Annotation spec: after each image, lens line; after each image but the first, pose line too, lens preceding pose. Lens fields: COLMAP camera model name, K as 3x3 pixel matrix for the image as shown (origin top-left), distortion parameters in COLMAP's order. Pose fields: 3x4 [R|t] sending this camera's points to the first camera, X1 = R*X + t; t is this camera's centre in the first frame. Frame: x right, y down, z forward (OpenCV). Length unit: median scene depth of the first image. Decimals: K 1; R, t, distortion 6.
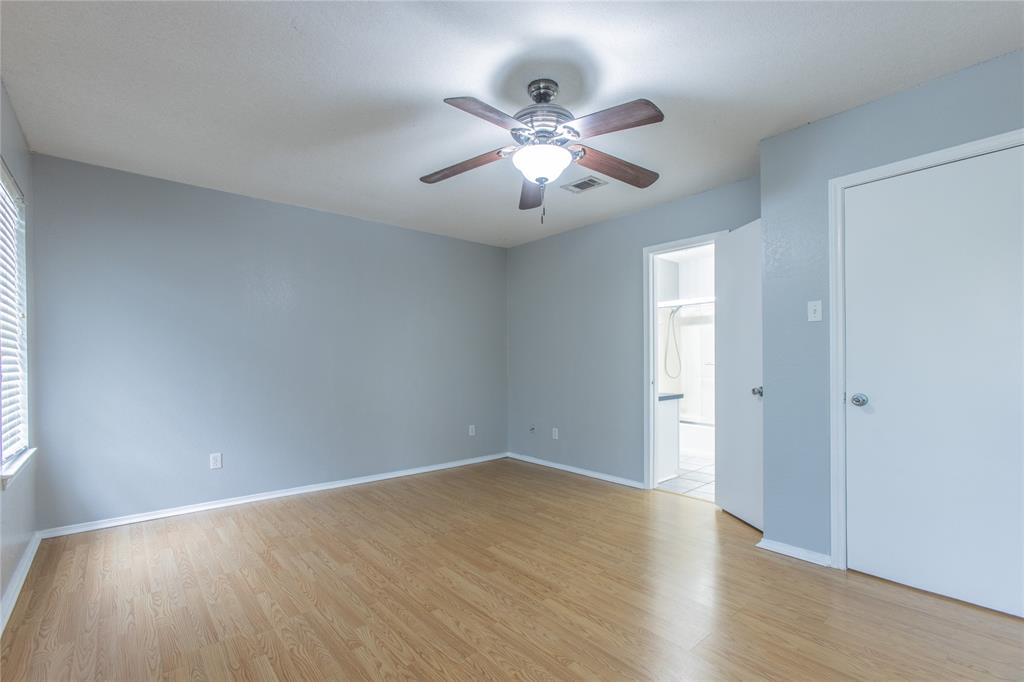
lens RADIAL K [[472.2, 0, 512.9], [0, 472.2, 348.0], [0, 0, 1]] dist [-0.000826, 0.000033]
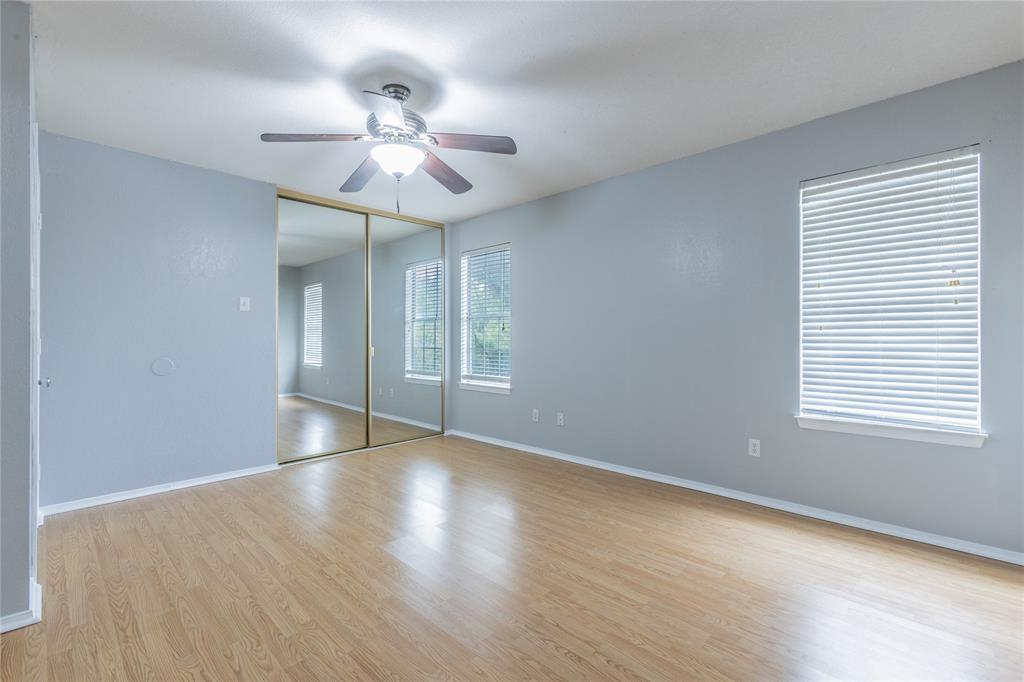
lens RADIAL K [[472.2, 0, 511.5], [0, 472.2, 339.7], [0, 0, 1]] dist [-0.000826, 0.000033]
pose [[-0.996161, 0.008800, -0.087094, -0.090820], [0.010575, 0.999745, -0.019941, 0.050632], [0.086897, -0.020786, -0.996000, 1.866857]]
